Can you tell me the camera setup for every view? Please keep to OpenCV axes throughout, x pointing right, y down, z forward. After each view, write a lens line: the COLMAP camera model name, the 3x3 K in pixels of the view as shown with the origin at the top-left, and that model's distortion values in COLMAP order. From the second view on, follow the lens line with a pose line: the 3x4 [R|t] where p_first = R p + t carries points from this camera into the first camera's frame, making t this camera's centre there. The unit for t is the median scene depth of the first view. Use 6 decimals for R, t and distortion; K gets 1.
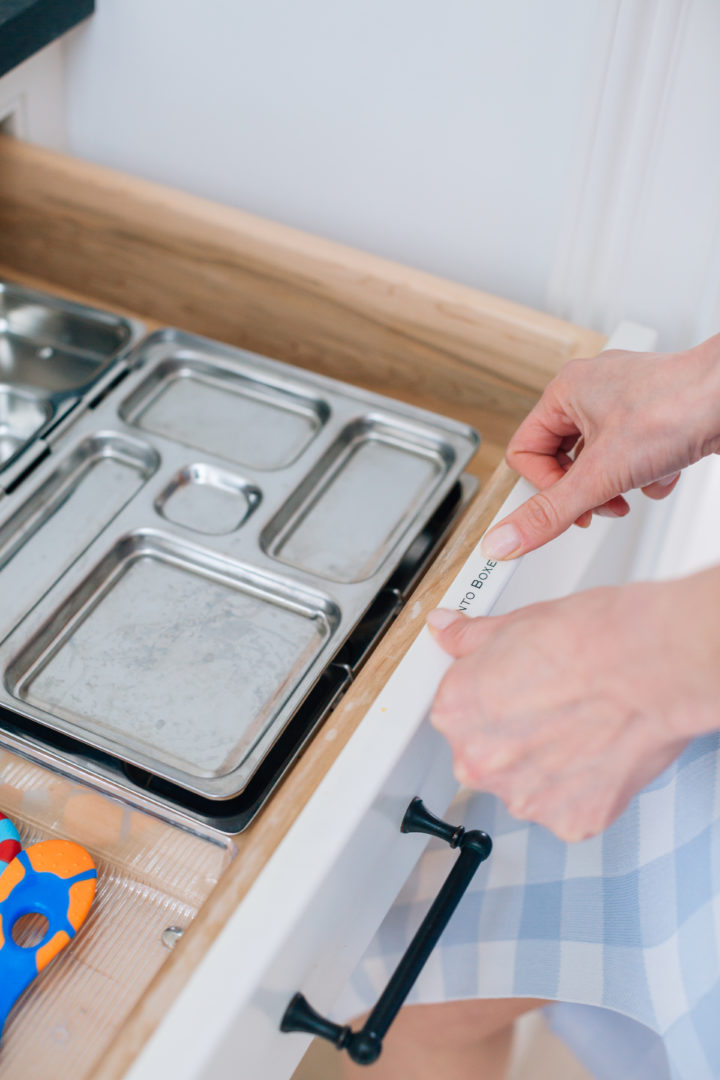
lens RADIAL K [[1636.4, 0, 358.5], [0, 1636.4, 564.2], [0, 0, 1]] dist [-0.163786, 0.035814]
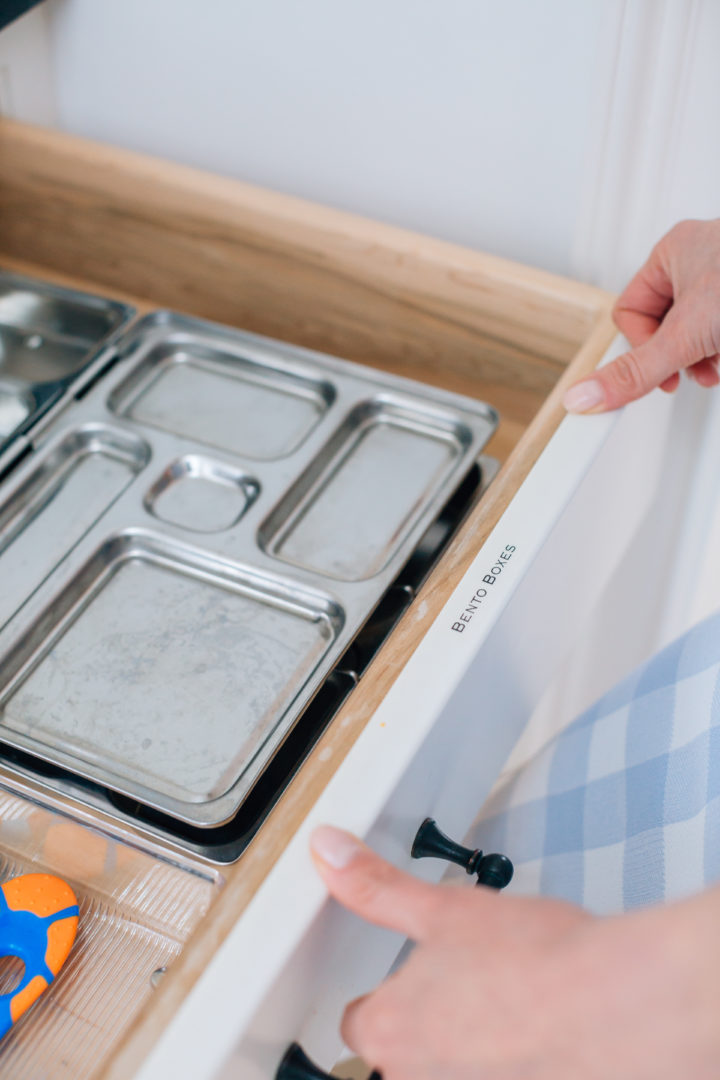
lens RADIAL K [[1636.4, 0, 358.5], [0, 1636.4, 564.2], [0, 0, 1]] dist [-0.163786, 0.035814]
pose [[0.998405, -0.031547, -0.046817, 0.040475], [0.032016, 0.999444, 0.009321, -0.006475], [0.046497, -0.010805, 0.998860, 0.092949]]
